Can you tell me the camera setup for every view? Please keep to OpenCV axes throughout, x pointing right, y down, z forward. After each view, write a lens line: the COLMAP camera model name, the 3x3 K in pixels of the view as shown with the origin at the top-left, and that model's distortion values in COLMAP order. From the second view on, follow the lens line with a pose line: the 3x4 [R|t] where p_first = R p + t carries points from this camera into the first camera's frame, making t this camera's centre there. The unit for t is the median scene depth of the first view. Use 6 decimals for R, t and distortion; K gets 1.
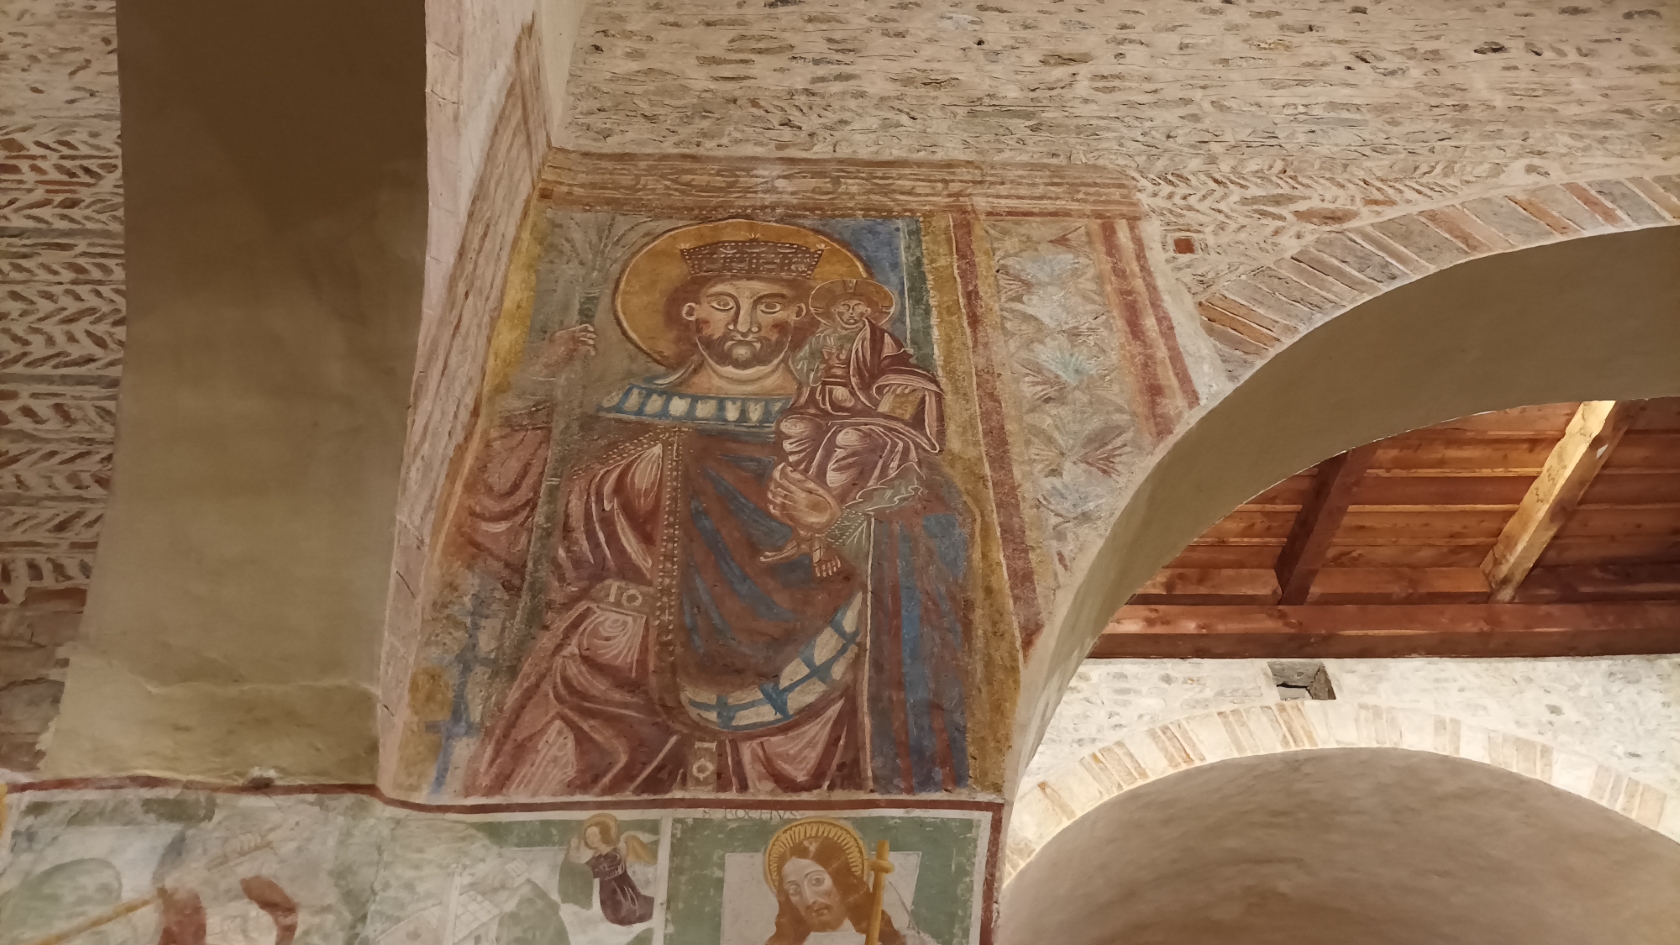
lens RADIAL K [[1244.5, 0, 842.9], [0, 1244.5, 470.5], [0, 0, 1]] dist [0.033943, -0.013488]
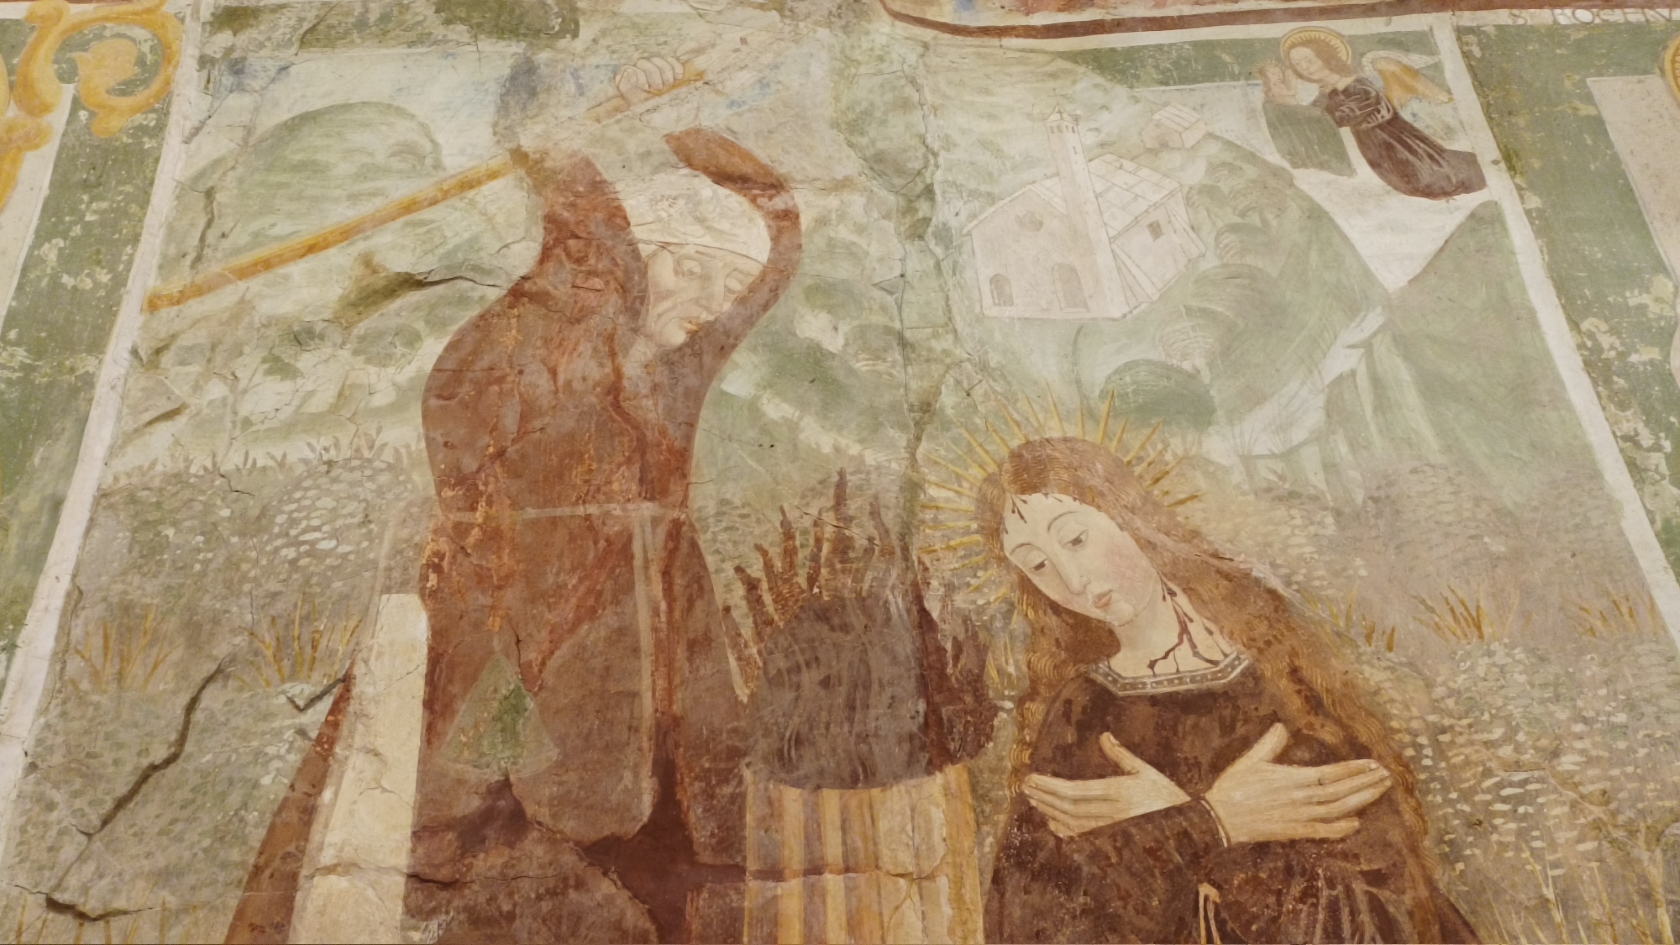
lens RADIAL K [[1257.6, 0, 840.0], [0, 1257.6, 472.5], [0, 0, 1]] dist [0.033206, -0.024907]
pose [[0.999363, -0.030733, -0.018164, -0.379315], [0.034645, 0.957664, 0.285795, 0.293926], [0.008611, -0.286242, 0.958119, 0.448480]]
